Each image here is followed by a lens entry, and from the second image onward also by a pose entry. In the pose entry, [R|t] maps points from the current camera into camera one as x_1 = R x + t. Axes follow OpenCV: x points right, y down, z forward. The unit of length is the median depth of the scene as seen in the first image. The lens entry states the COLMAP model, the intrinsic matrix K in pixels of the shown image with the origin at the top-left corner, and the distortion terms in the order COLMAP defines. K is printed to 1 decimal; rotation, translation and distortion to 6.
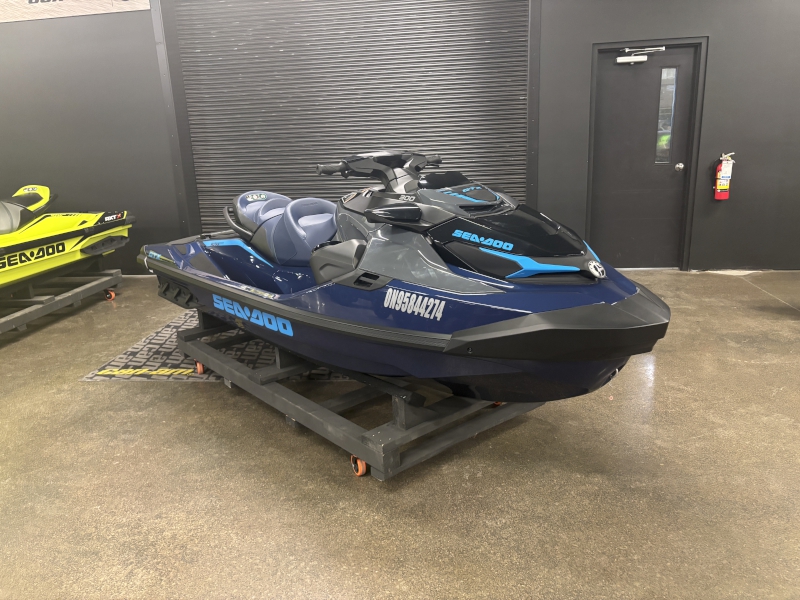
lens RADIAL K [[599.6, 0, 383.6], [0, 599.6, 289.8], [0, 0, 1]] dist [0.012436, -0.002264]
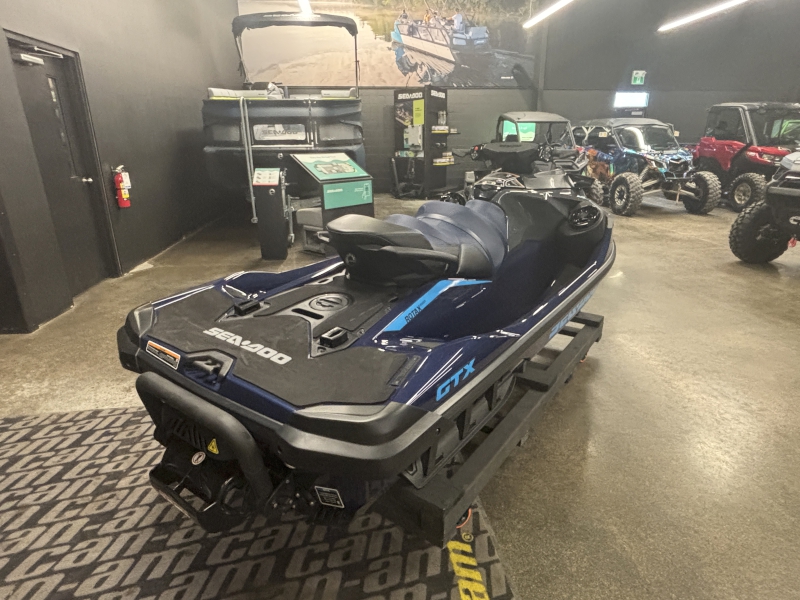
lens RADIAL K [[467.9, 0, 403.4], [0, 467.9, 299.9], [0, 0, 1]] dist [-0.002773, -0.001666]
pose [[-0.246457, -0.273789, 0.929677, -0.644526], [0.253413, 0.907687, 0.334493, -0.225458], [-0.935436, 0.318030, -0.154324, 1.028830]]
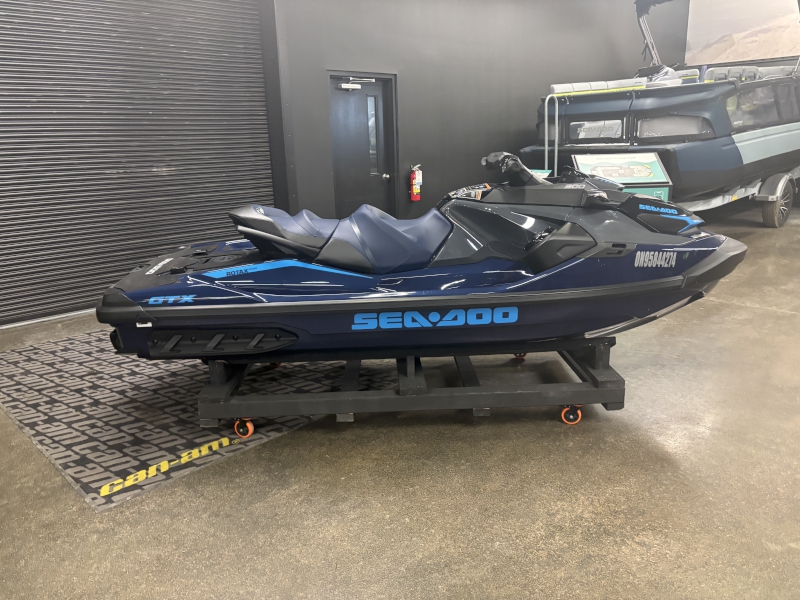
lens RADIAL K [[599.6, 0, 395.0], [0, 599.6, 303.2], [0, 0, 1]] dist [0.012436, -0.002264]
pose [[0.624308, -0.180100, 0.760134, -0.734238], [0.195575, 0.978107, 0.071116, -0.048950], [-0.756300, 0.104265, 0.645863, 0.314721]]
